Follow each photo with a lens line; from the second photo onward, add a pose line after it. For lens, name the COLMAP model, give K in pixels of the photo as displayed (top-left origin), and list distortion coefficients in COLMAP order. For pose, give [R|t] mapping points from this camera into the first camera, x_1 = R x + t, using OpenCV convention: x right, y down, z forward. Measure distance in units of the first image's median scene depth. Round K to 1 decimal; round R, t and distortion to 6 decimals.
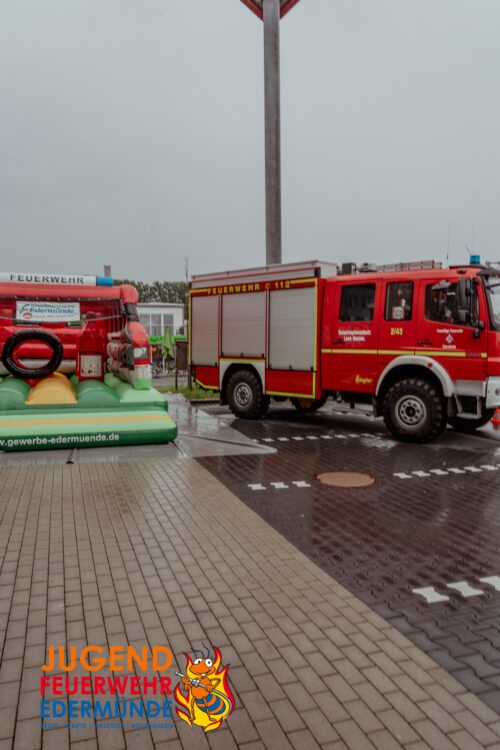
lens RADIAL K [[524.2, 0, 253.4], [0, 524.2, 376.0], [0, 0, 1]] dist [-0.020584, 0.000485]
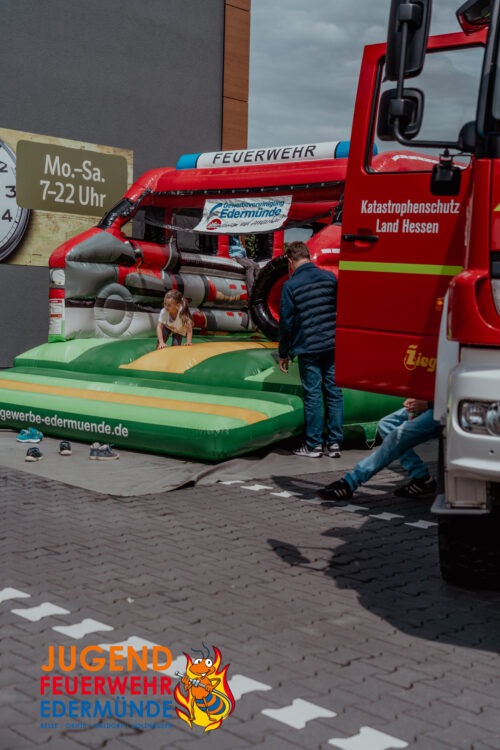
lens RADIAL K [[1076.4, 0, 250.0], [0, 1076.4, 375.0], [0, 0, 1]] dist [0.289013, -0.013258]
pose [[0.473215, 0.067886, -0.878327, 0.646844], [-0.085281, 0.995874, 0.031025, 0.010282], [0.876809, 0.060223, 0.477052, 0.476334]]
